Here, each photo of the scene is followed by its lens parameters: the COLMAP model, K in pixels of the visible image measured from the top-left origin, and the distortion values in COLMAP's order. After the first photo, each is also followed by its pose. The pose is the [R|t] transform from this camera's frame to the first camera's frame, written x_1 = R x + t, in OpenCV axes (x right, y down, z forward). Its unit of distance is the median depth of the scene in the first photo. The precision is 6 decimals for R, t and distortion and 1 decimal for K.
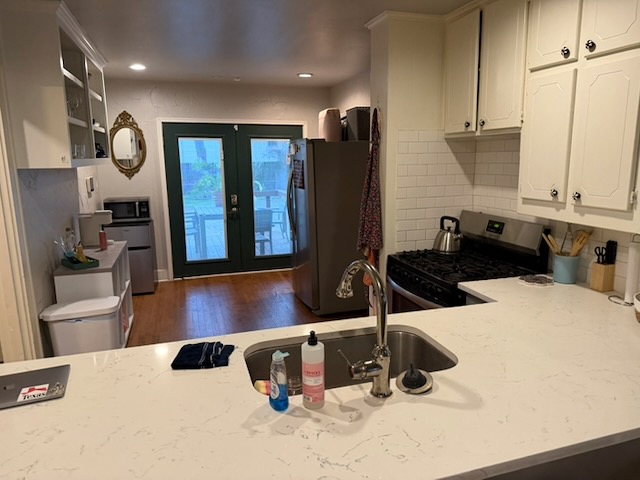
lens RADIAL K [[455.0, 0, 320.0], [0, 455.0, 240.0], [0, 0, 1]] dist [0.091656, -0.000370]
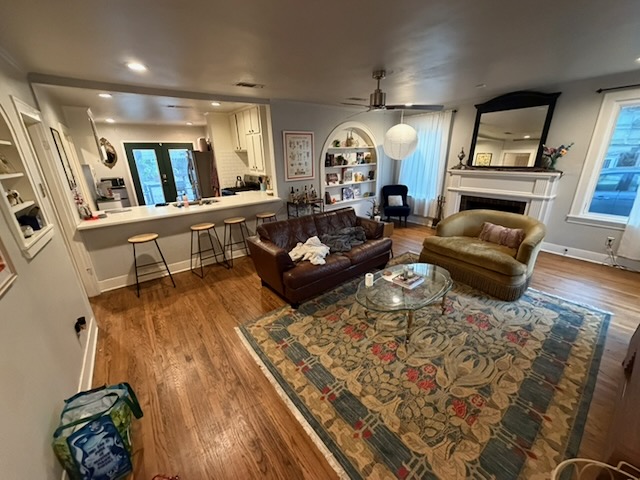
lens RADIAL K [[255.1, 0, 320.0], [0, 255.1, 240.0], [0, 0, 1]] dist [-0.001252, -0.000087]
pose [[0.938020, -0.117977, 0.325884, 0.097693], [0.070241, 0.985480, 0.154584, 0.088865], [-0.339389, -0.122113, 0.932686, -0.543497]]
